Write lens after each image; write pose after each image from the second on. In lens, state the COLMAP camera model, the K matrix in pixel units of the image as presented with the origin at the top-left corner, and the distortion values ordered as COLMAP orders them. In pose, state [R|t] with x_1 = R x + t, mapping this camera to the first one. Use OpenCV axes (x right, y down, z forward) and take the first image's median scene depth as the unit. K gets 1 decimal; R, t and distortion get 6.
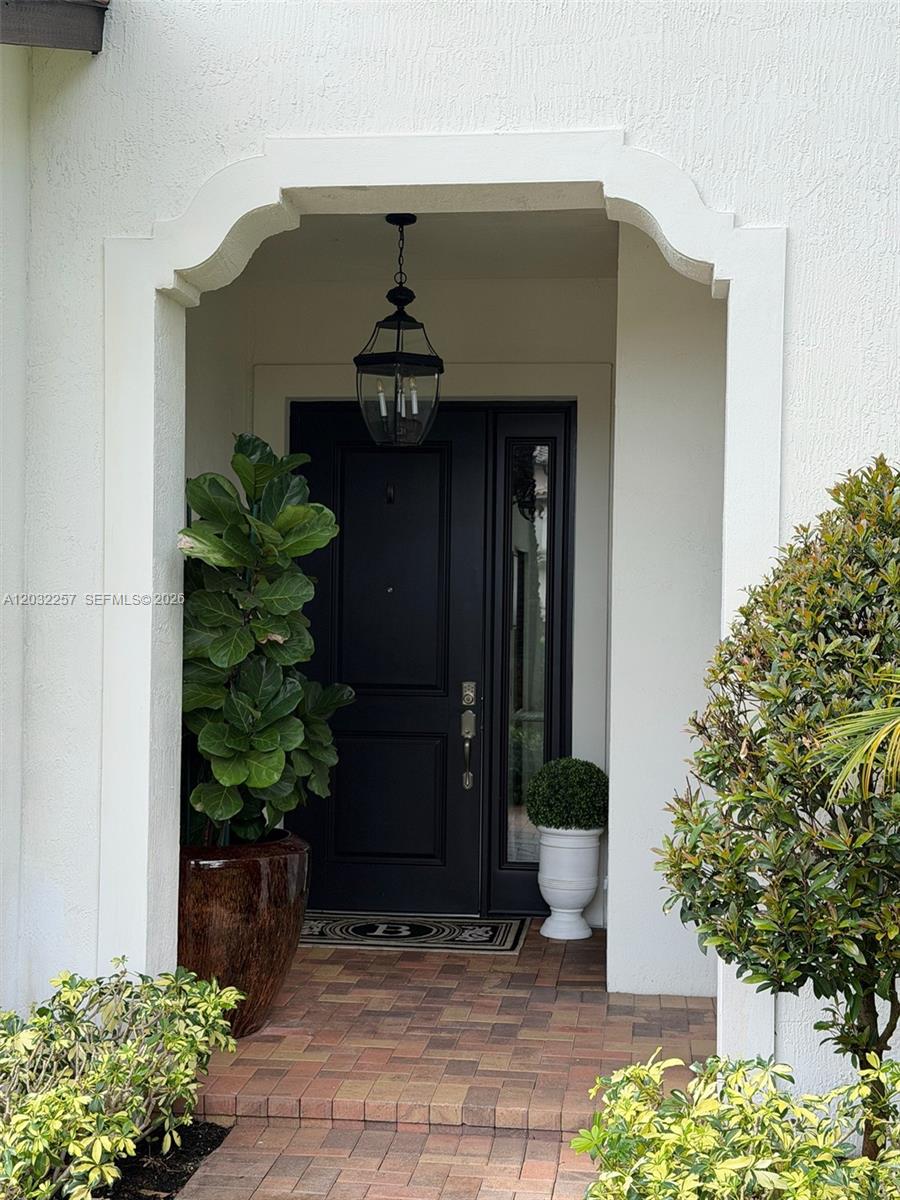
lens RADIAL K [[1675.5, 0, 449.3], [0, 1675.5, 600.9], [0, 0, 1]] dist [0.055318, 0.000000]
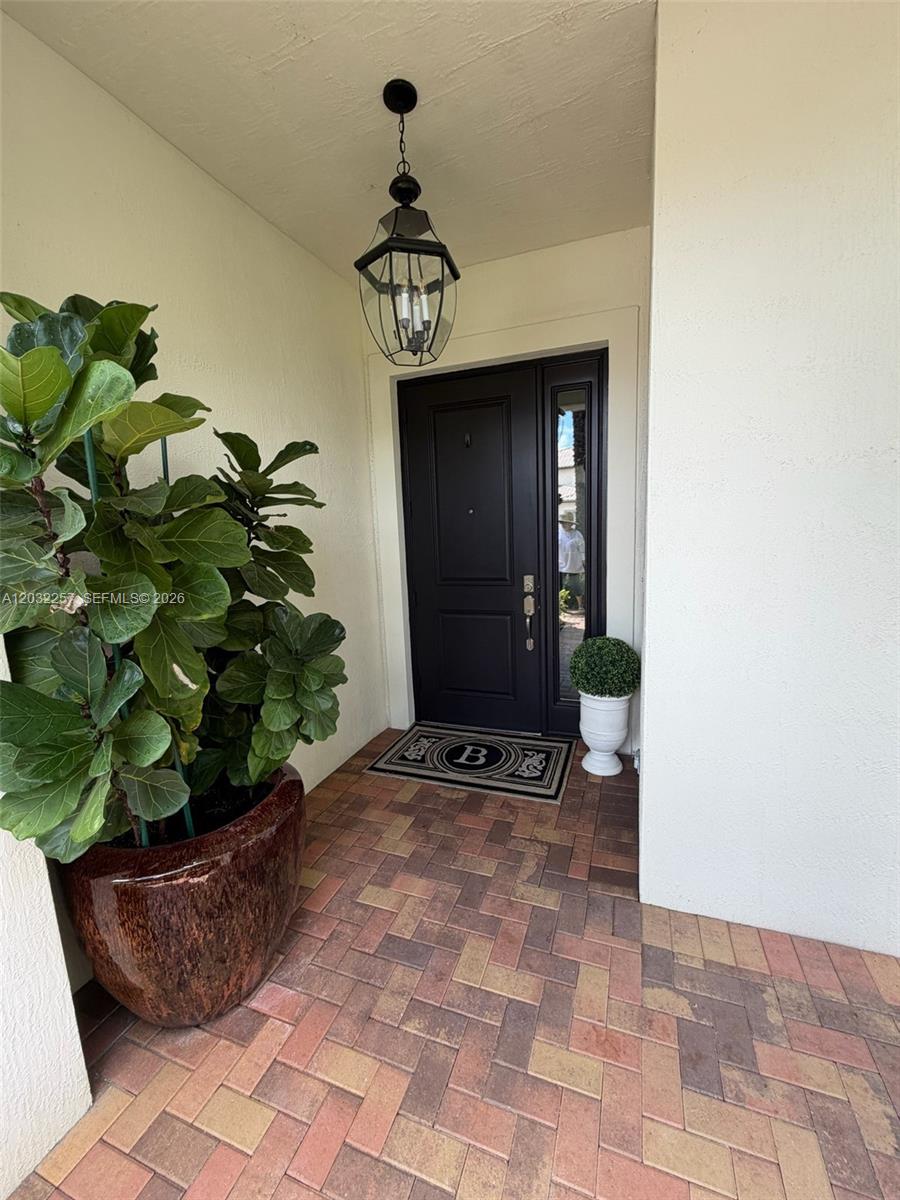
lens RADIAL K [[485.5, 0, 454.9], [0, 485.5, 594.5], [0, 0, 1]] dist [-0.004511, -0.000036]
pose [[0.970479, -0.016228, -0.240640, 0.052101], [0.053881, 0.987106, 0.150729, 0.000199], [0.235091, -0.159245, 0.958840, 0.638096]]
